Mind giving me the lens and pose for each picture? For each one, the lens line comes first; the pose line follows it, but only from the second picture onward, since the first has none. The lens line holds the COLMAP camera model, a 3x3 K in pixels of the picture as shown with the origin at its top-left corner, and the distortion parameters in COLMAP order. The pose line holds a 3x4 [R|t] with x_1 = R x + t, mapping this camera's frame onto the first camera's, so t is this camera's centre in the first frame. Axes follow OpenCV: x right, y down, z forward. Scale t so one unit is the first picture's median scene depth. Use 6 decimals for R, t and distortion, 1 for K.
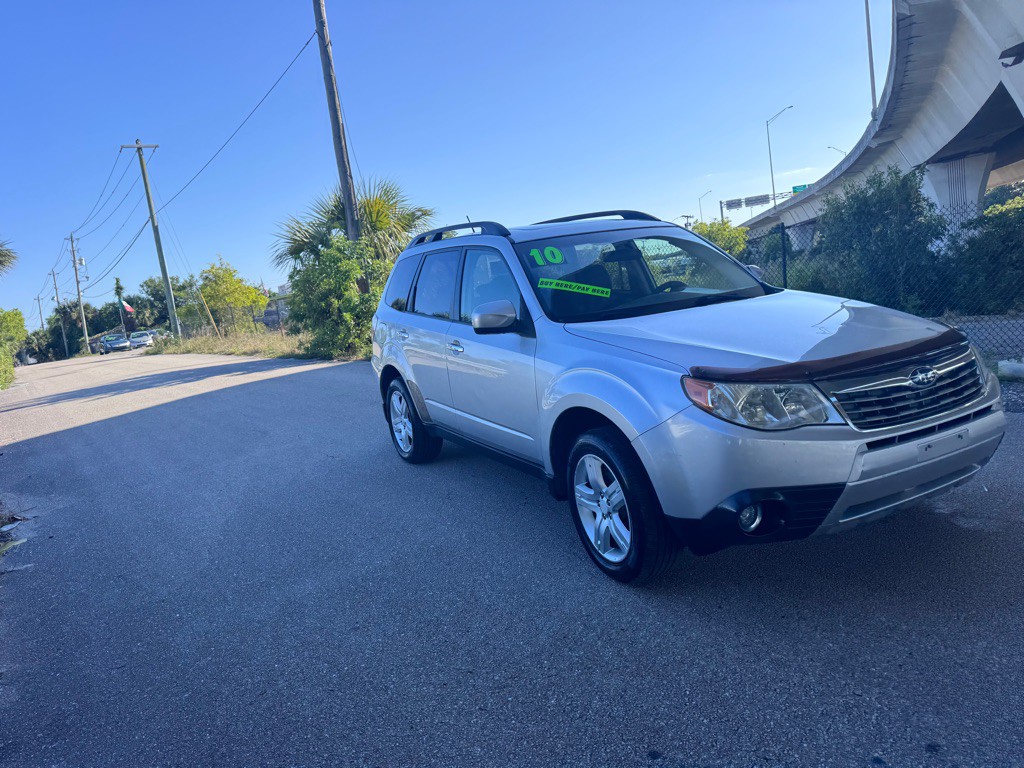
lens RADIAL K [[739.9, 0, 493.3], [0, 739.9, 354.5], [0, 0, 1]] dist [0.076613, -0.115058]
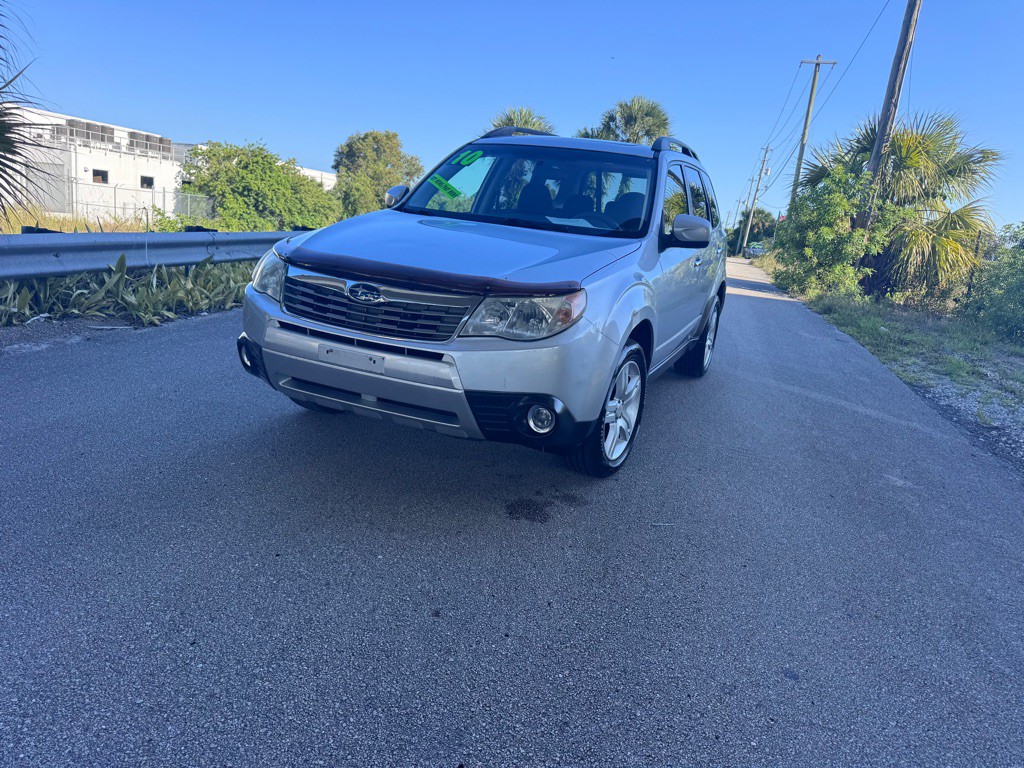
lens RADIAL K [[724.0, 0, 514.9], [0, 724.0, 383.9], [0, 0, 1]] dist [0.039706, -0.049139]
pose [[0.615053, 0.360491, -0.701253, 0.716396], [-0.258585, 0.932400, 0.252516, -0.079015], [0.744878, 0.026023, 0.666693, 0.241849]]
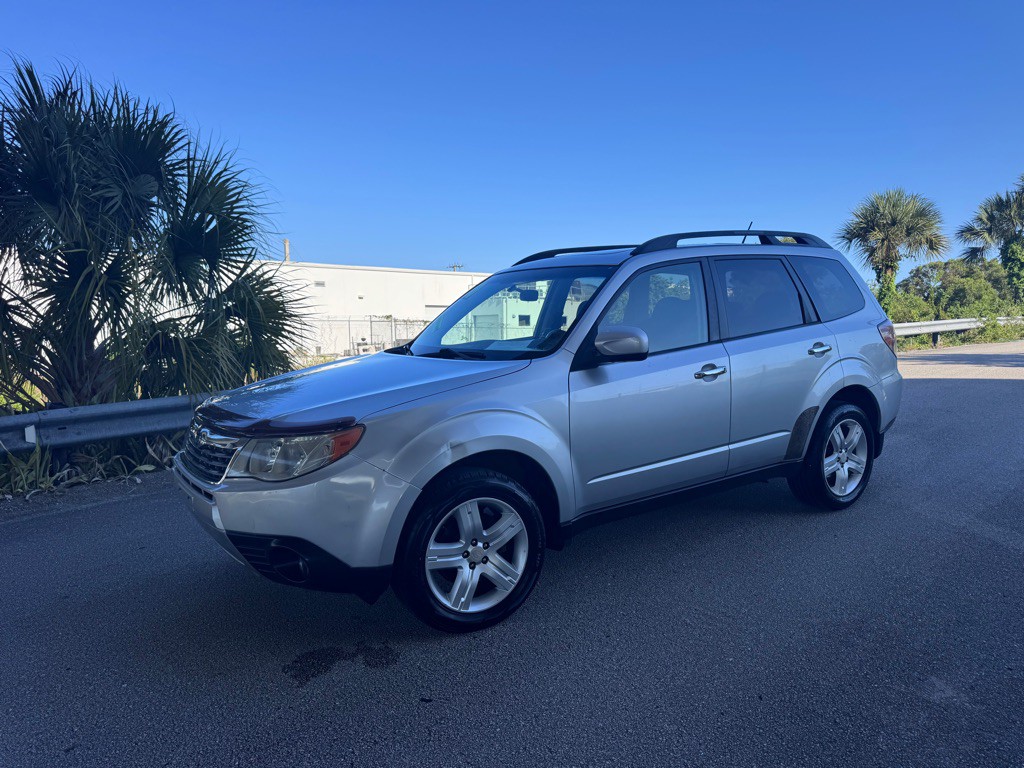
lens RADIAL K [[727.0, 0, 512.4], [0, 727.0, 381.6], [0, 0, 1]] dist [0.041067, -0.042778]
pose [[0.123319, 0.217173, -0.968312, 0.850720], [-0.089537, 0.974215, 0.207094, -0.166167], [0.988320, 0.061161, 0.139584, 0.652549]]
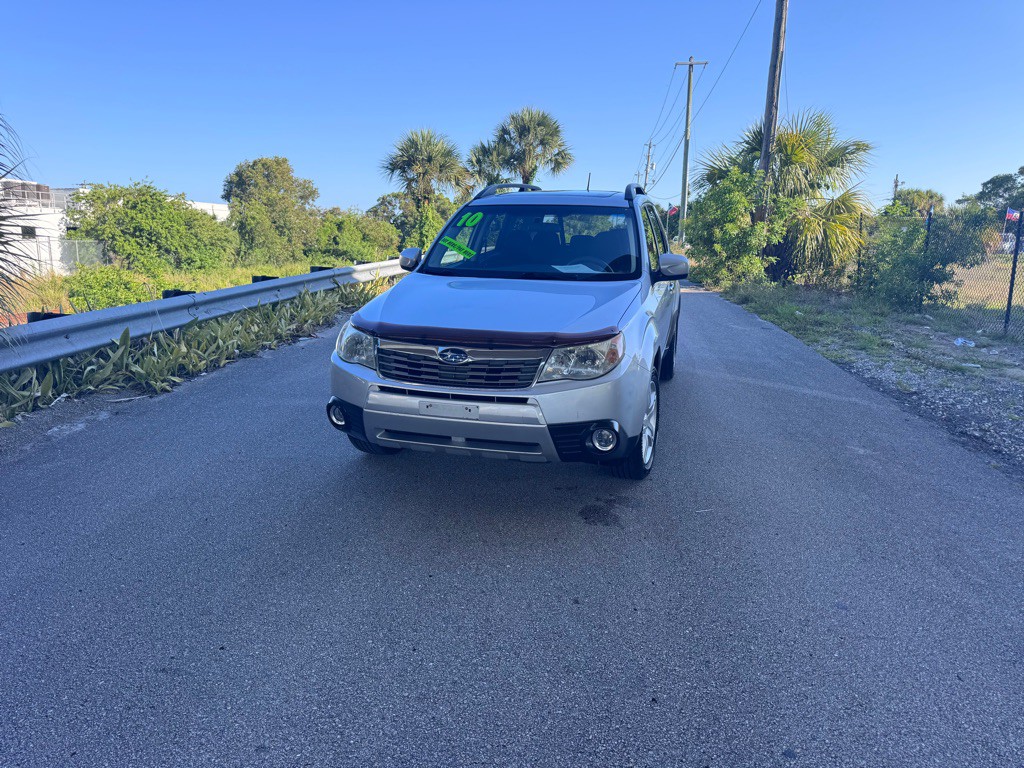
lens RADIAL K [[723.6, 0, 505.9], [0, 723.6, 369.4], [0, 0, 1]] dist [0.074676, -0.106514]
pose [[0.725497, 0.262417, -0.636232, 0.706882], [-0.171192, 0.964207, 0.202481, -0.105527], [0.666593, -0.037982, 0.744453, 0.068533]]
